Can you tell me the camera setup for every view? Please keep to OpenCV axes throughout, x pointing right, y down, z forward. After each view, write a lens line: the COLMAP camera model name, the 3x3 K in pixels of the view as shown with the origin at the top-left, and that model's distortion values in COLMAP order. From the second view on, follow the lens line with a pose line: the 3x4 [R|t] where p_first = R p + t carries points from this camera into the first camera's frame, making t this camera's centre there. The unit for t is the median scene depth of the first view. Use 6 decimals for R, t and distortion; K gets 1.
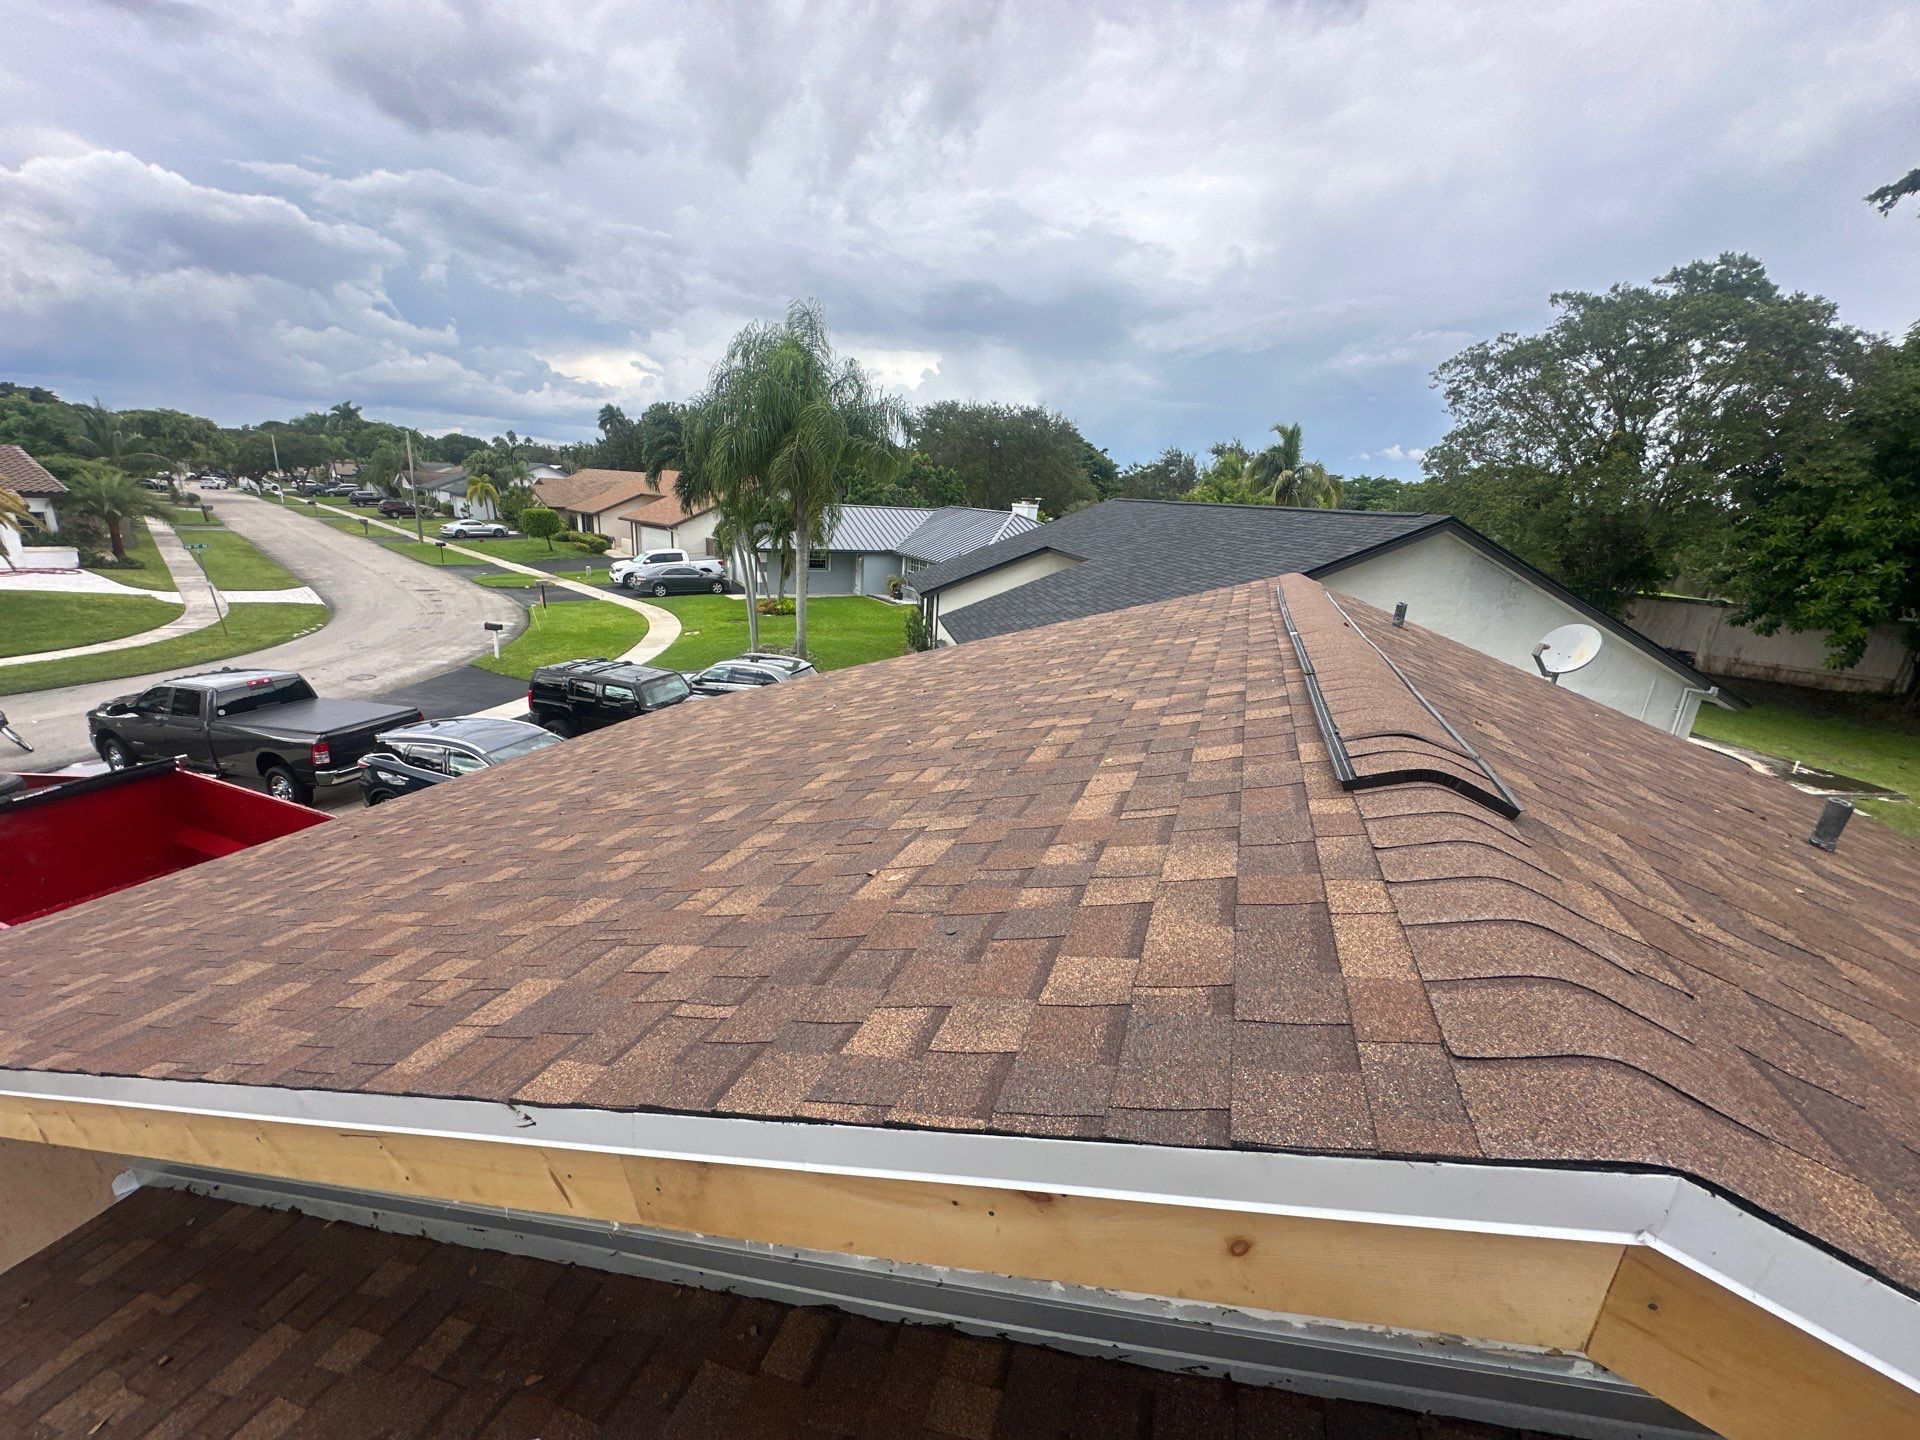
lens RADIAL K [[766.6, 0, 960.0], [0, 766.6, 720.0], [0, 0, 1]] dist [0.000638, 0.000323]
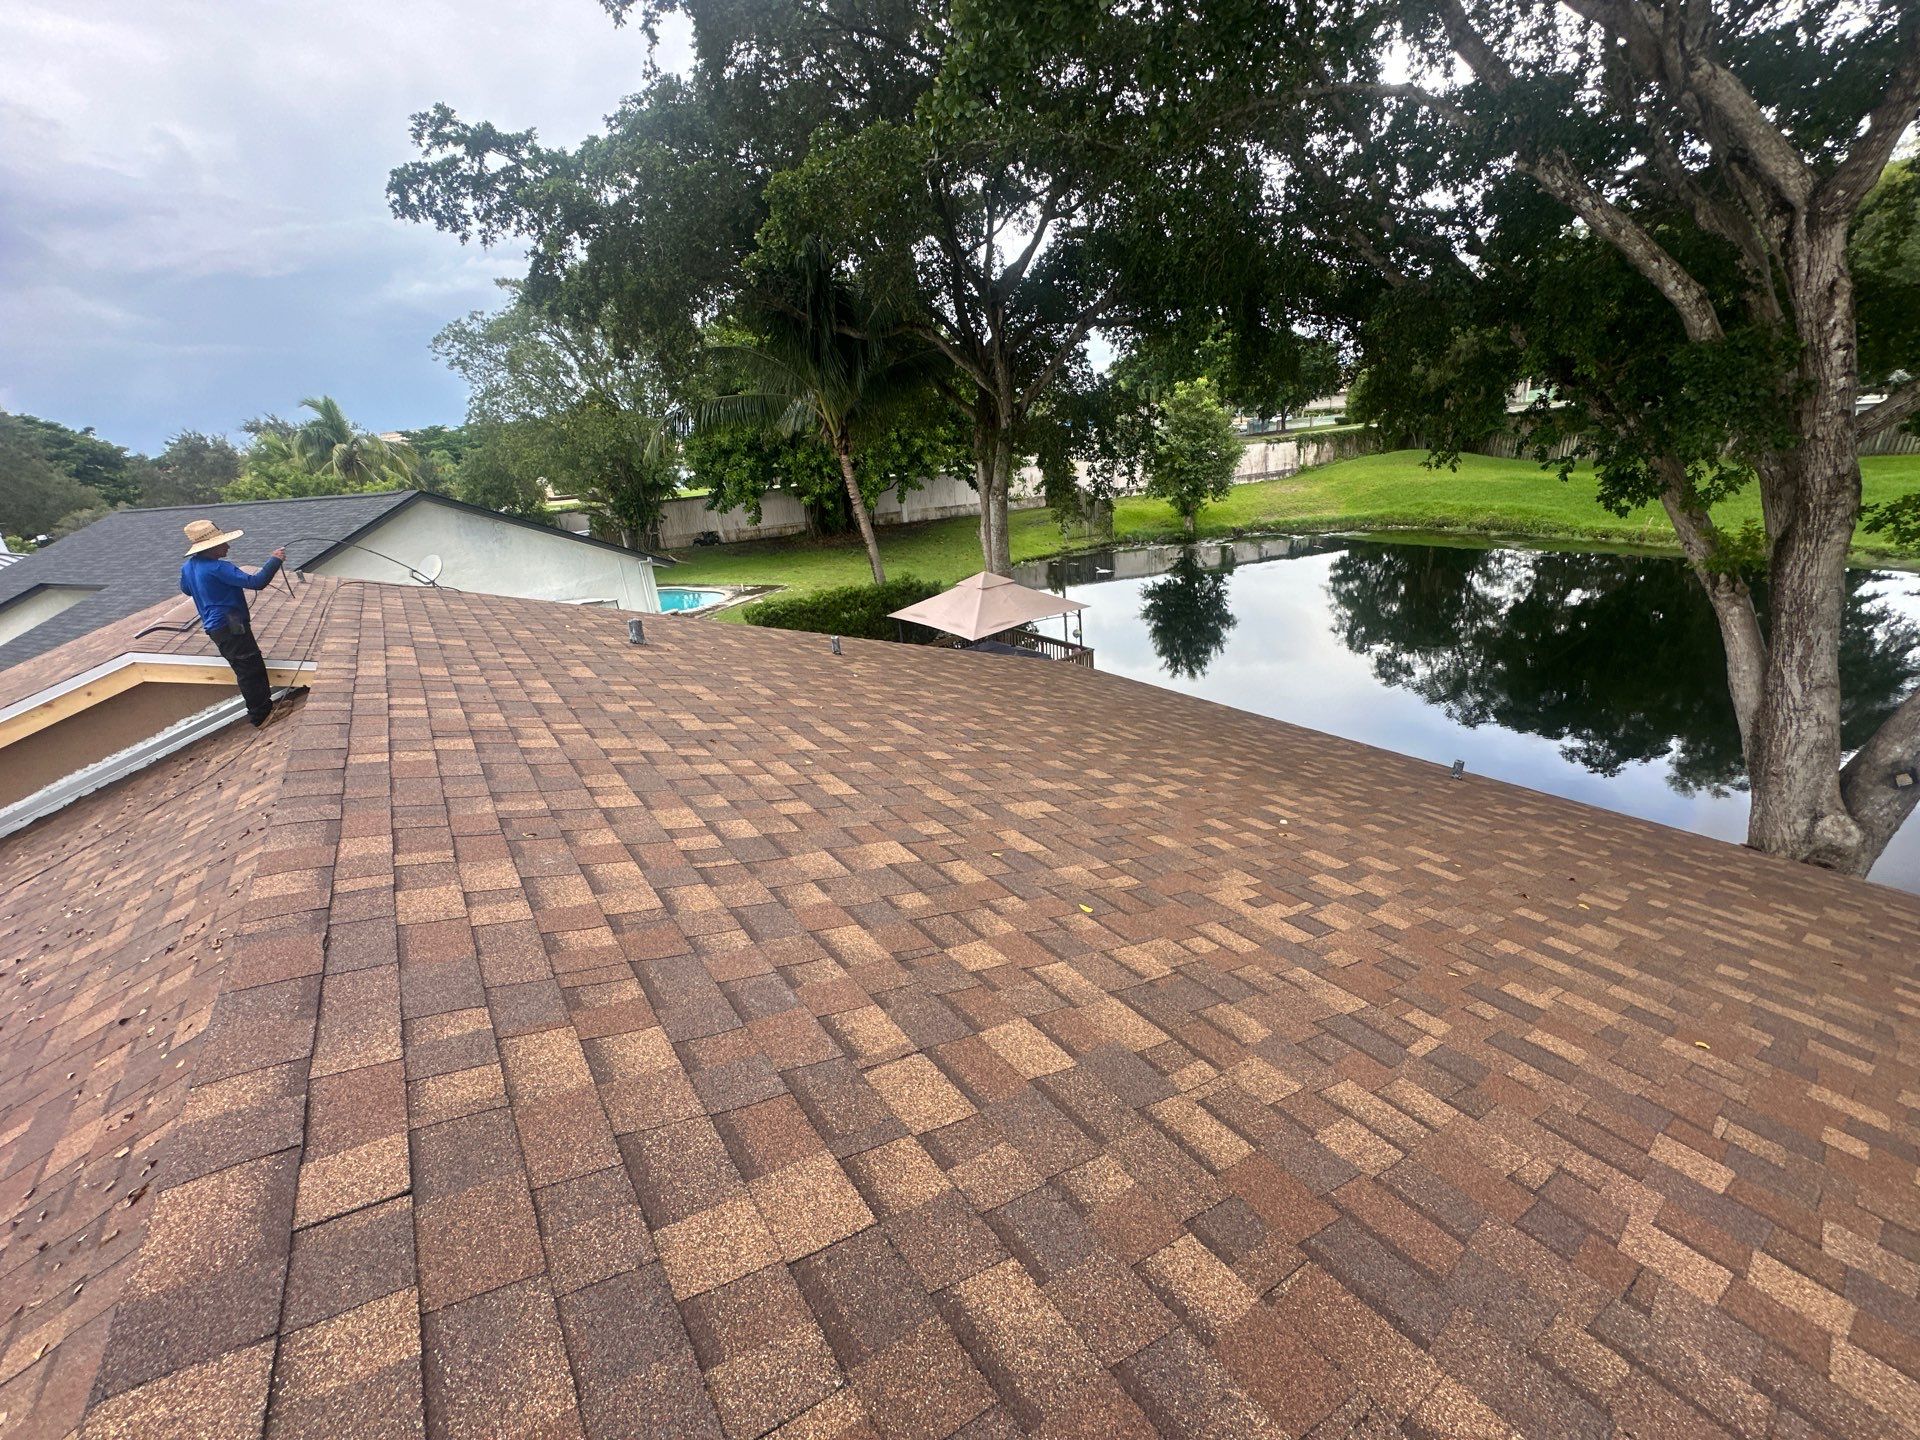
lens RADIAL K [[766.5, 0, 960.0], [0, 766.5, 720.0], [0, 0, 1]] dist [-0.001150, 0.000083]
pose [[0.545882, -0.403187, 0.734475, -0.011770], [0.348236, 0.906483, 0.238792, 0.044106], [-0.762066, 0.125418, 0.635236, -0.206610]]
